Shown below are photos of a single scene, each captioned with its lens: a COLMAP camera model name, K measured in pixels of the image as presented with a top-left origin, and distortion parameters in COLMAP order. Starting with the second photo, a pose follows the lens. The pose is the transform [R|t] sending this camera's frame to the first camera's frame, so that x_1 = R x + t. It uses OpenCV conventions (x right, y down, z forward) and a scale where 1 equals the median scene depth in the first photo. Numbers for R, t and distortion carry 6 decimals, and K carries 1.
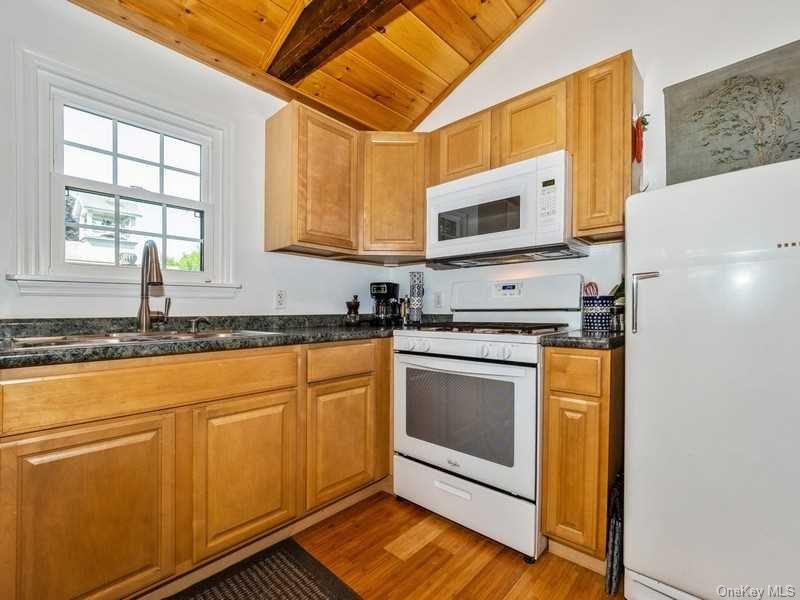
lens RADIAL K [[366.6, 0, 404.9], [0, 366.6, 304.7], [0, 0, 1]] dist [-0.008805, 0.000990]
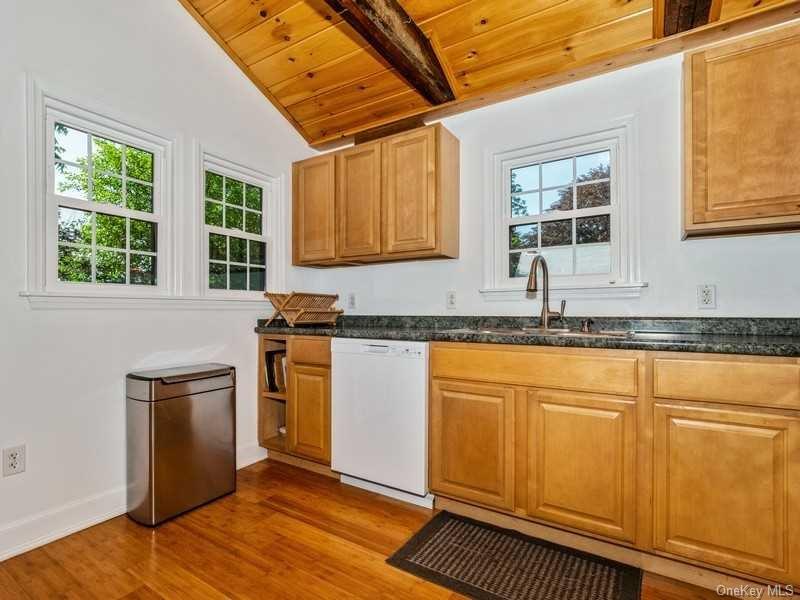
lens RADIAL K [[406.5, 0, 393.6], [0, 406.5, 302.7], [0, 0, 1]] dist [-0.002012, -0.000990]
pose [[0.154025, -0.015474, -0.987946, 0.566913], [0.014398, 0.999806, -0.013415, -0.001057], [0.987962, -0.012158, 0.154218, 0.262004]]
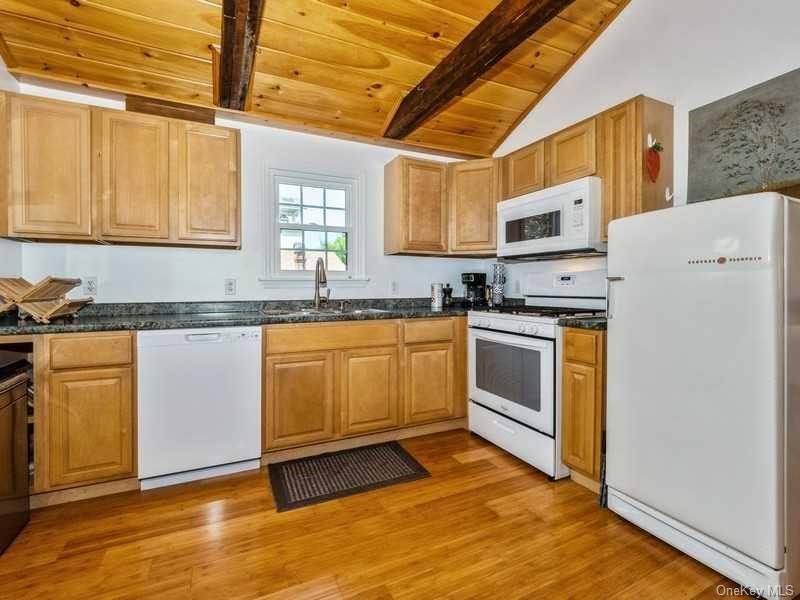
lens RADIAL K [[366.6, 0, 386.7], [0, 366.6, 283.7], [0, 0, 1]] dist [-0.008805, 0.000990]
pose [[0.916417, -0.001336, -0.400223, 0.286426], [0.004173, 0.999972, 0.006217, -0.051670], [0.400203, -0.007367, 0.916397, -0.462769]]
